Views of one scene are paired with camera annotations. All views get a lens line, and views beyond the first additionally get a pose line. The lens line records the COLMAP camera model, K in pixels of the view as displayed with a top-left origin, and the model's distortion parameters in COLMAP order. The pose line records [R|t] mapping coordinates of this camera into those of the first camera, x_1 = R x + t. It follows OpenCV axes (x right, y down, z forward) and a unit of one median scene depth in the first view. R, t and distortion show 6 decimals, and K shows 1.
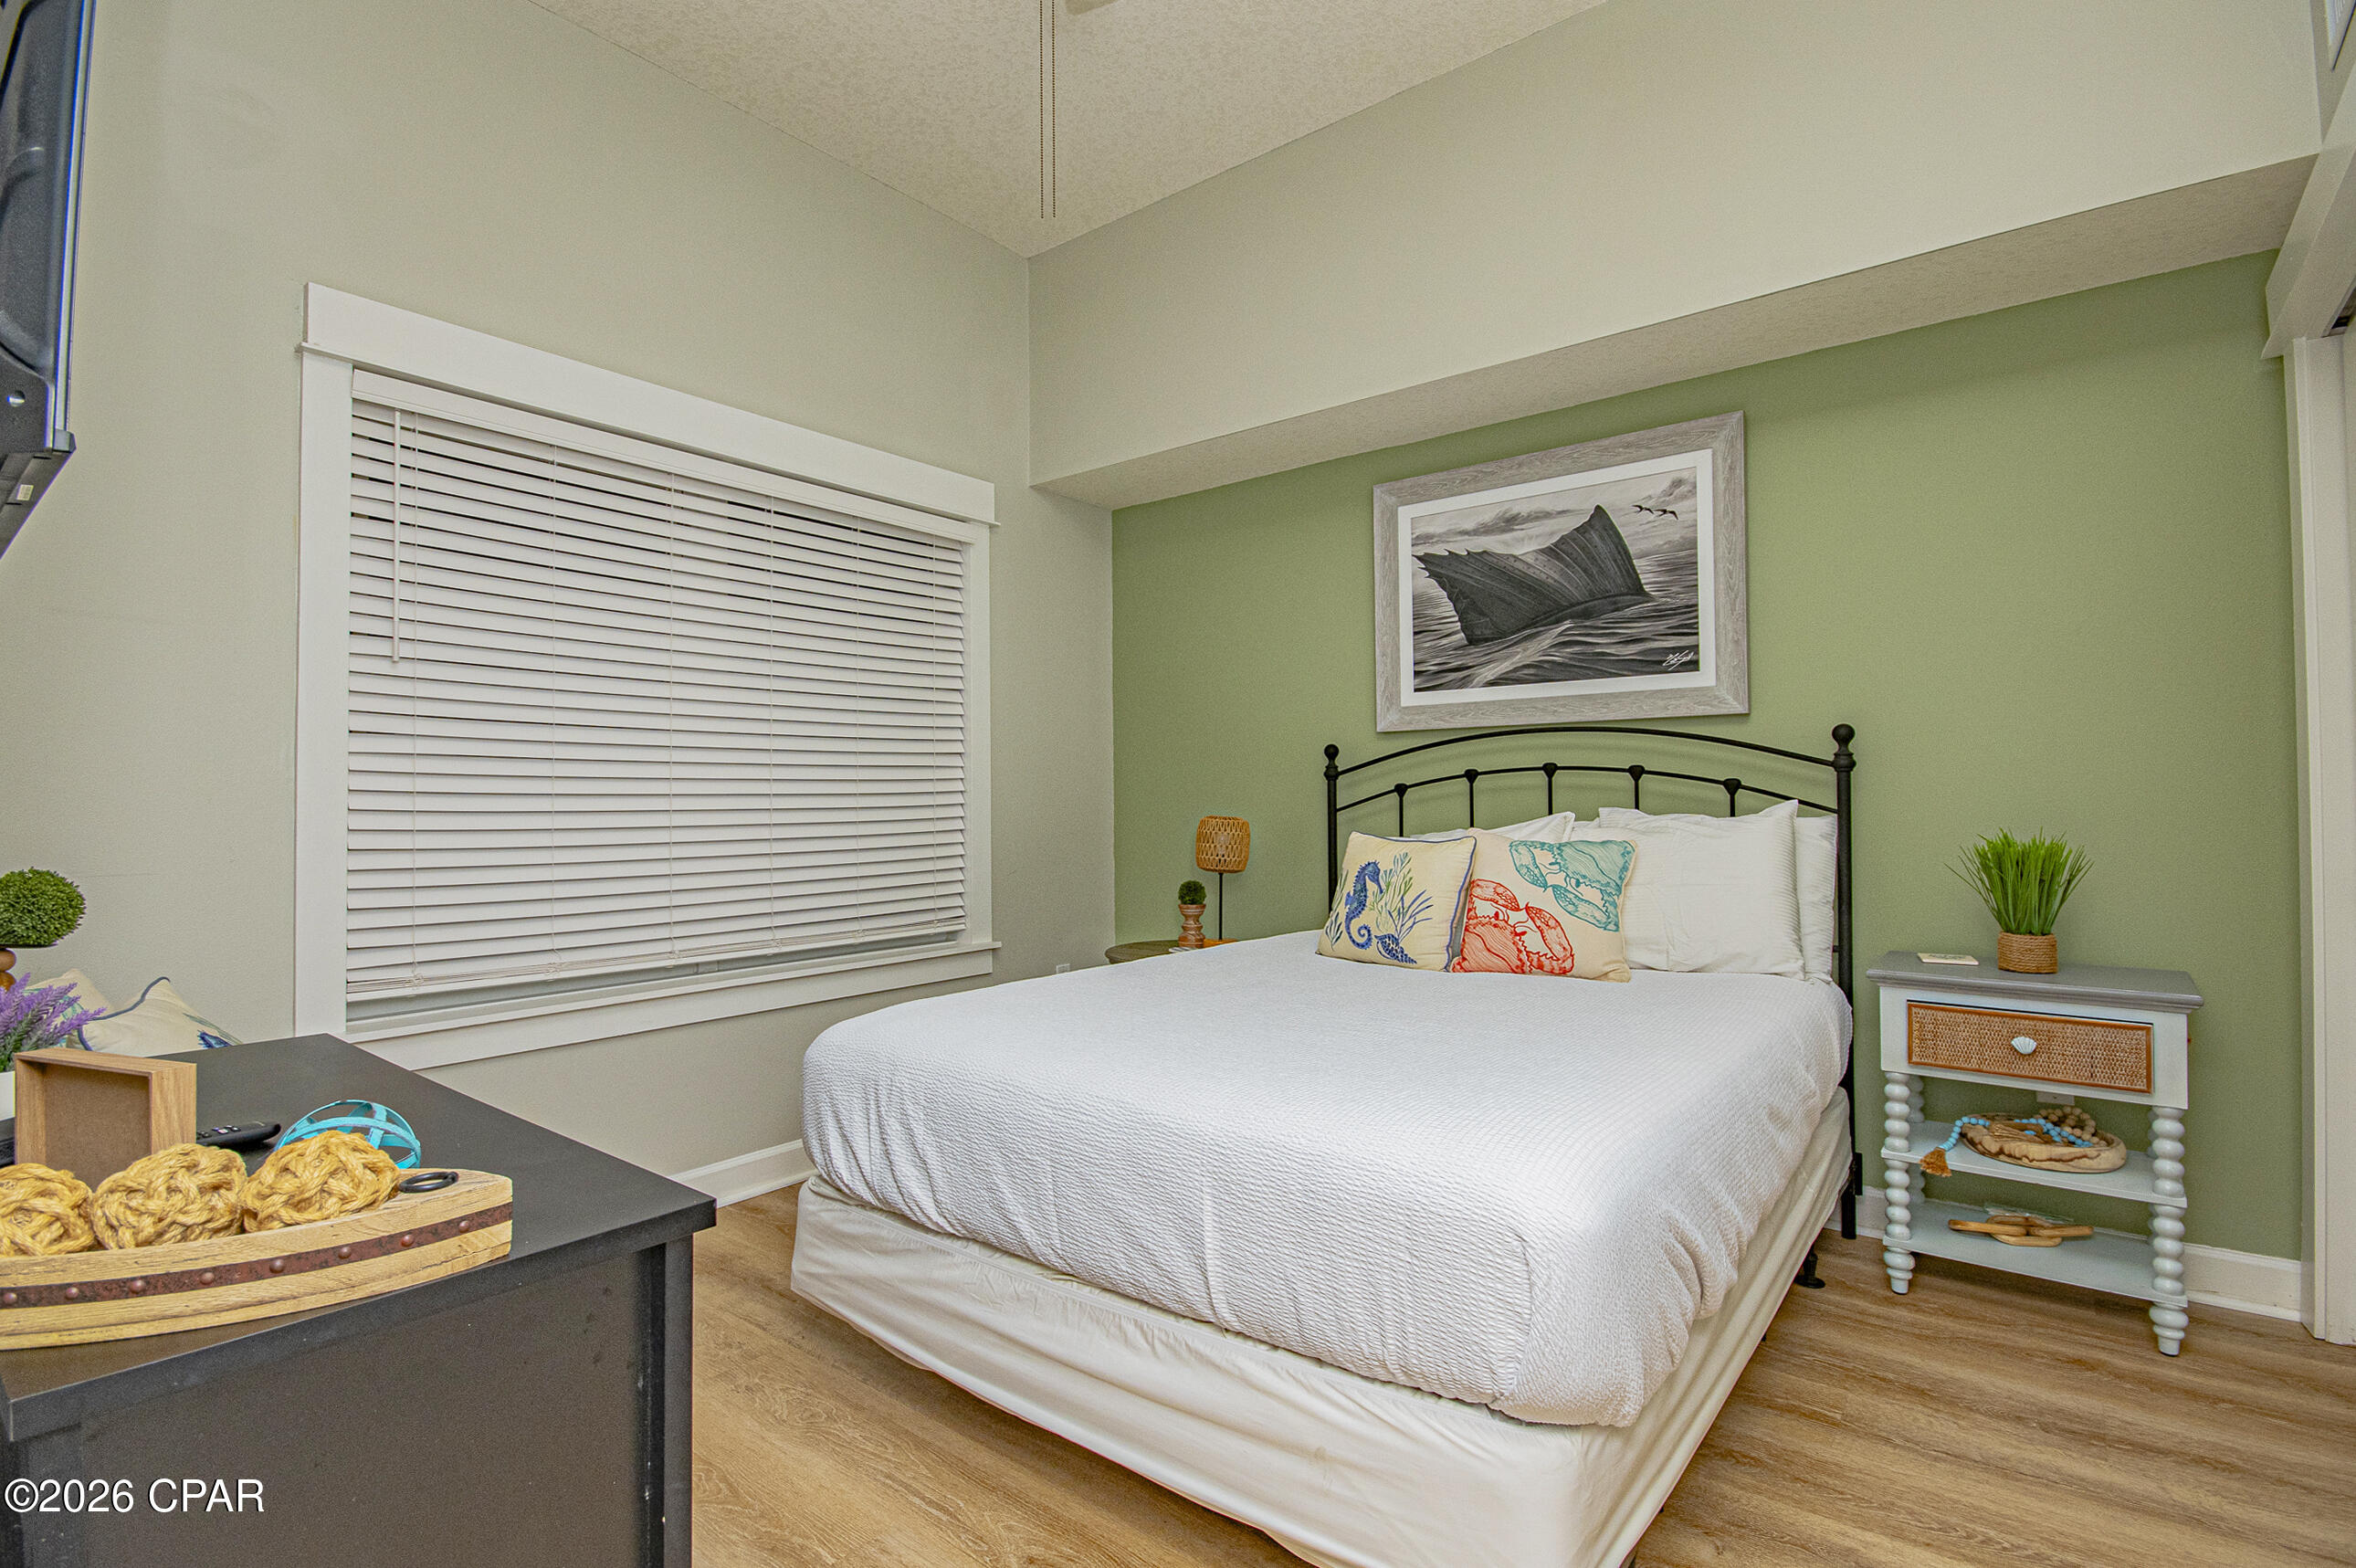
lens RADIAL K [[1078.6, 0, 1178.0], [0, 1078.6, 784.0], [0, 0, 1]] dist [-0.002216, -0.000440]
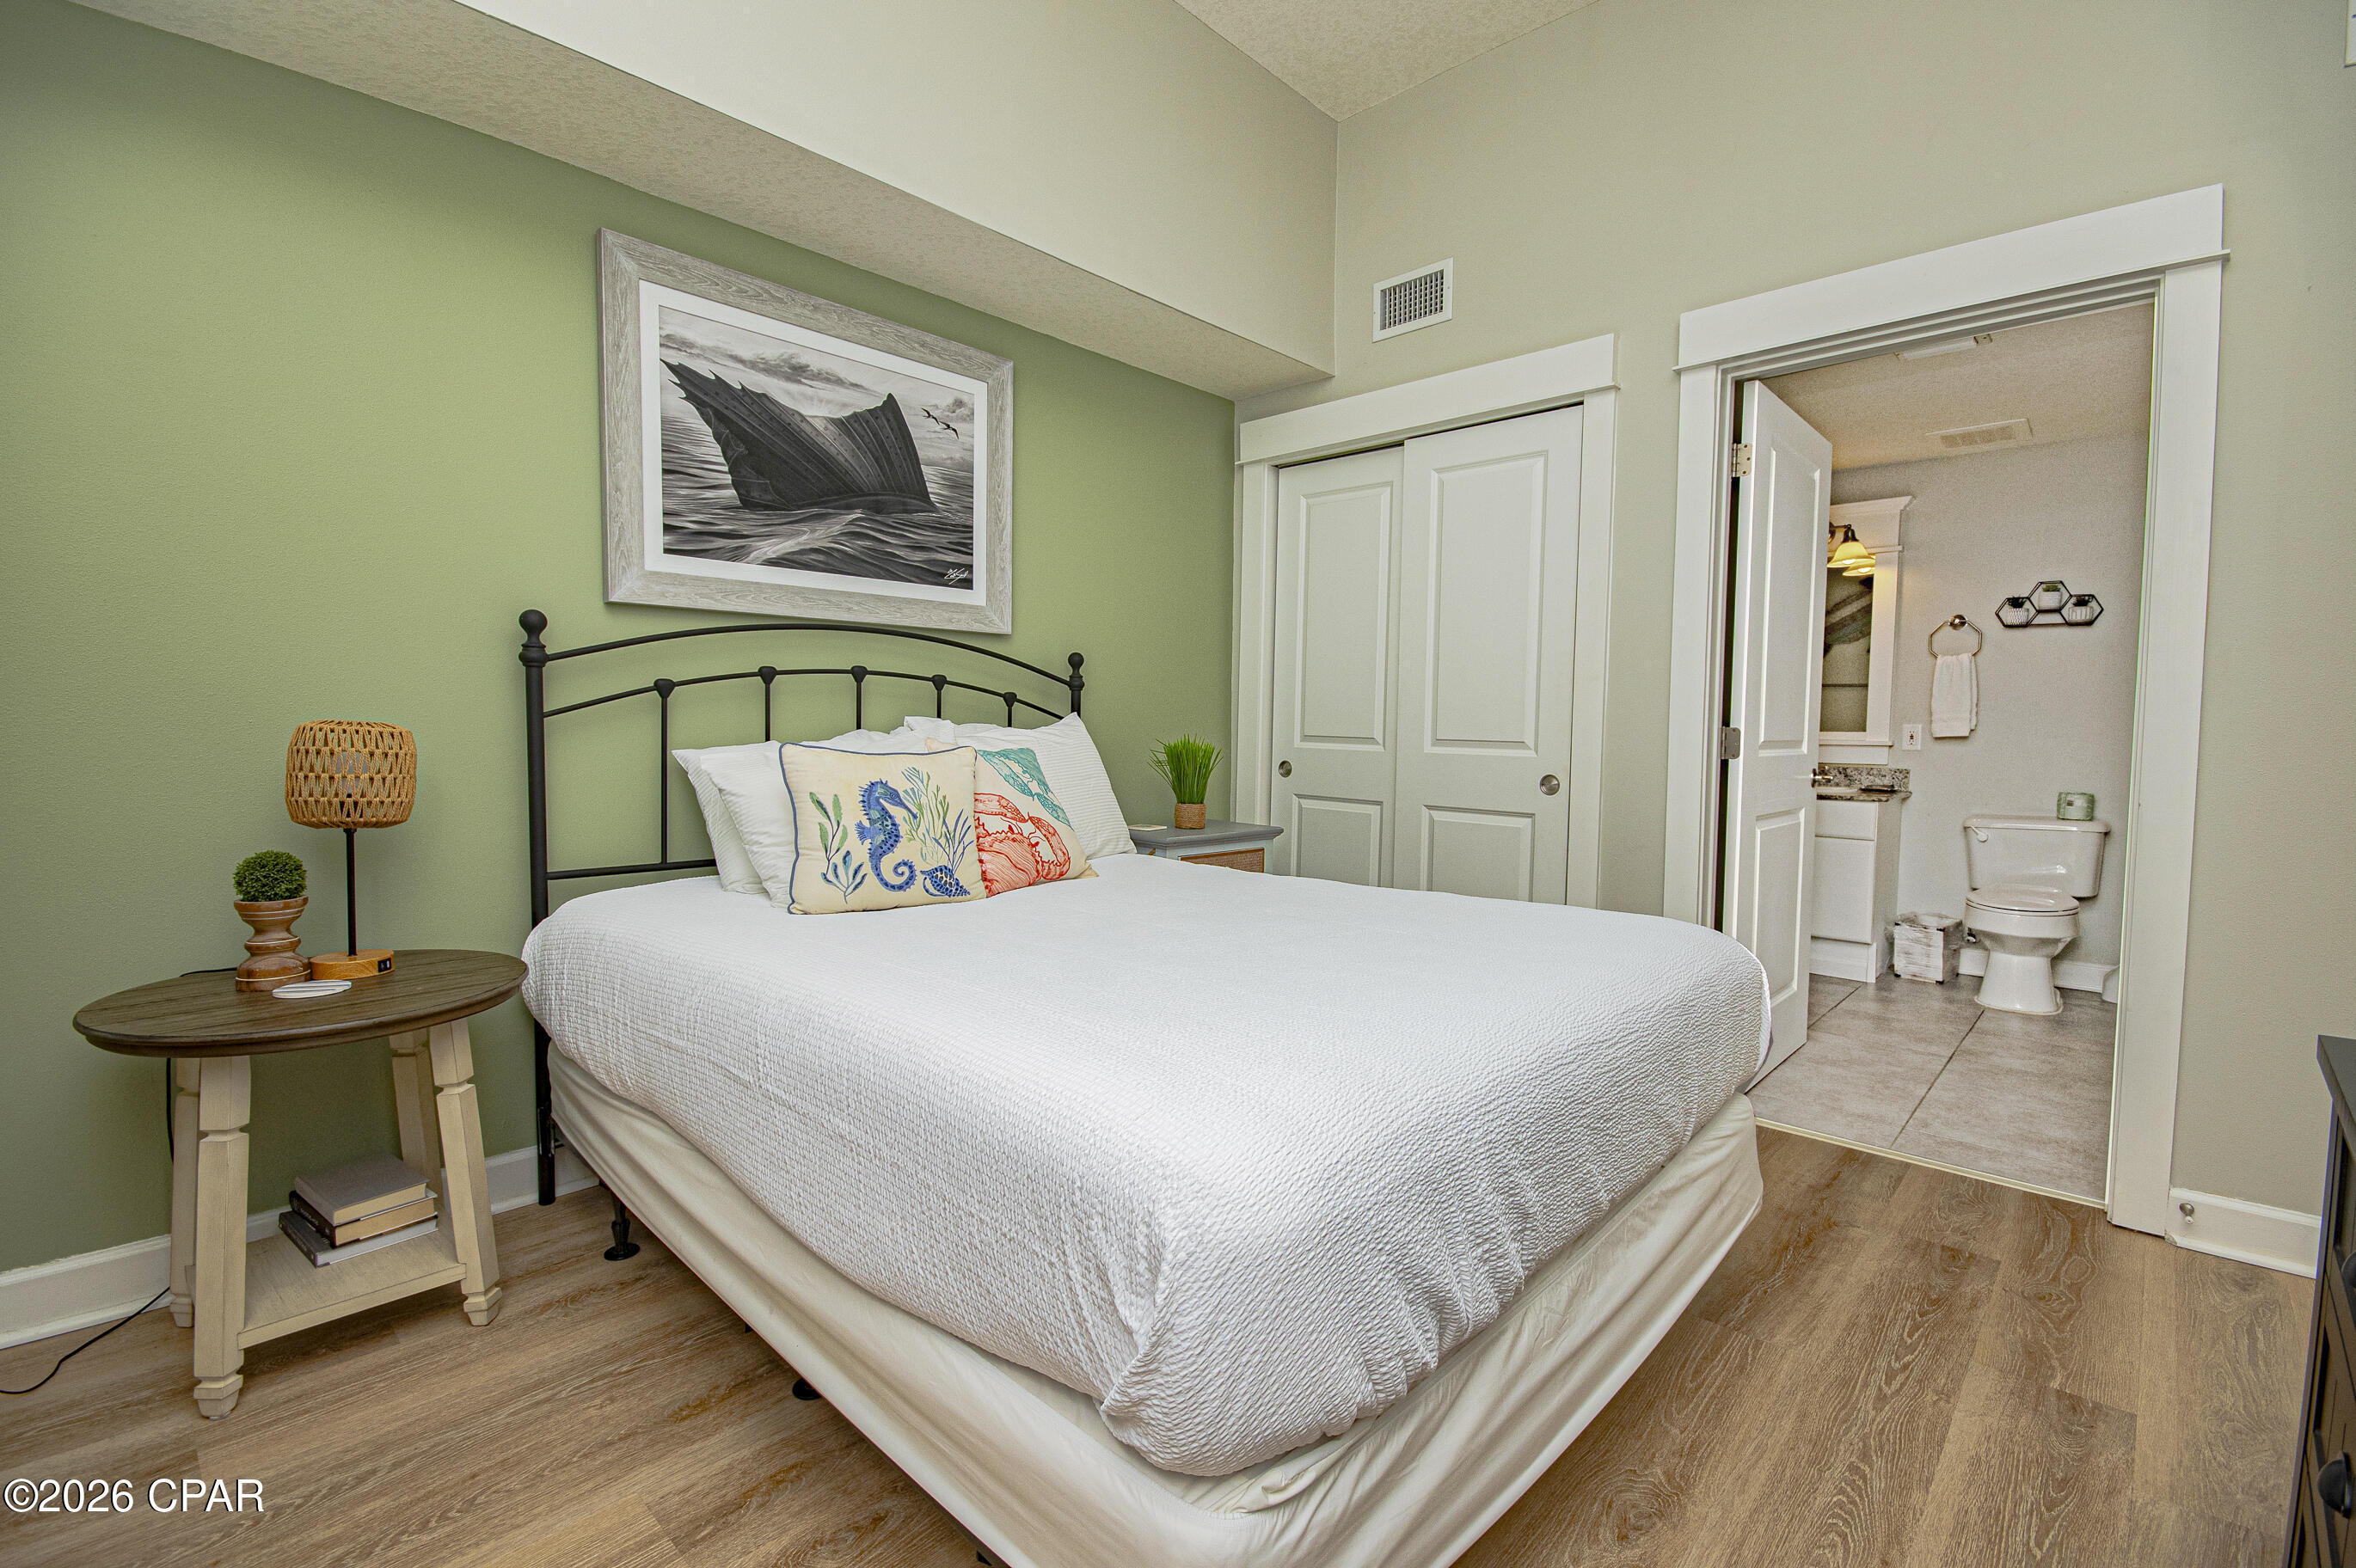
lens RADIAL K [[1049.4, 0, 1178.0], [0, 1049.4, 784.0], [0, 0, 1]] dist [0.000457, 0.000043]
pose [[0.094736, -0.048681, 0.994311, -0.499881], [-0.027420, 0.998297, 0.051489, 0.026044], [-0.995125, -0.032142, 0.093240, 0.641000]]
